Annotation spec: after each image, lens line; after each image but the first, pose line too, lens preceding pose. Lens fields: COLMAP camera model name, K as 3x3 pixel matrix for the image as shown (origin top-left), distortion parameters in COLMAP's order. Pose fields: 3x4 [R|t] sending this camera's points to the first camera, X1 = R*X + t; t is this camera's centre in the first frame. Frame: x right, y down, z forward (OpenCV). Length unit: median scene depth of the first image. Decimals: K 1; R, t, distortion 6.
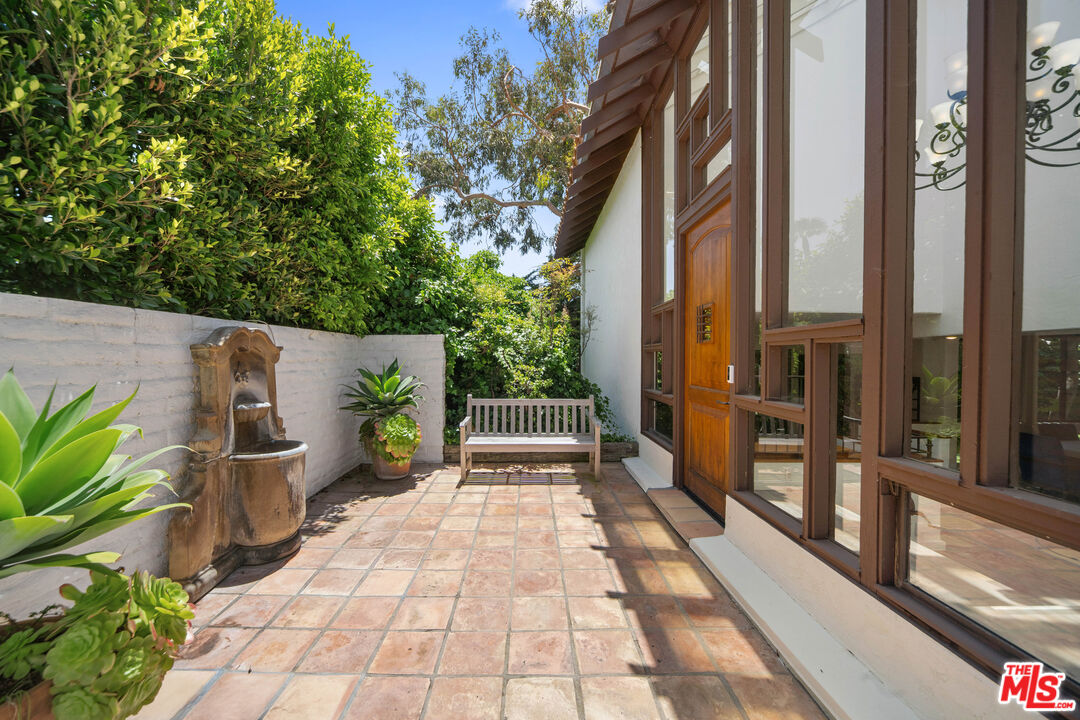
lens RADIAL K [[428.6, 0, 538.1], [0, 428.6, 359.9], [0, 0, 1]] dist [-0.008286, 0.000074]
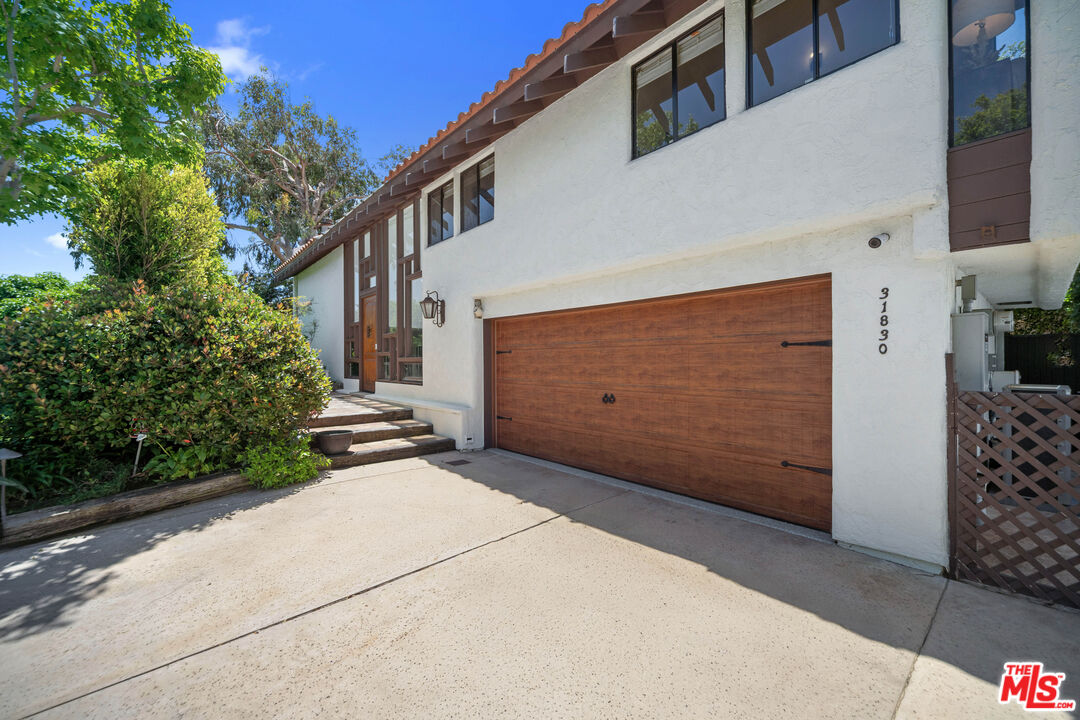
lens RADIAL K [[428.6, 0, 538.7], [0, 428.6, 357.8], [0, 0, 1]] dist [-0.008286, 0.000074]
pose [[0.761573, -0.009494, 0.648010, -0.600914], [0.017458, 0.999830, -0.005869, 0.126372], [-0.647844, 0.015782, 0.761609, -1.885934]]
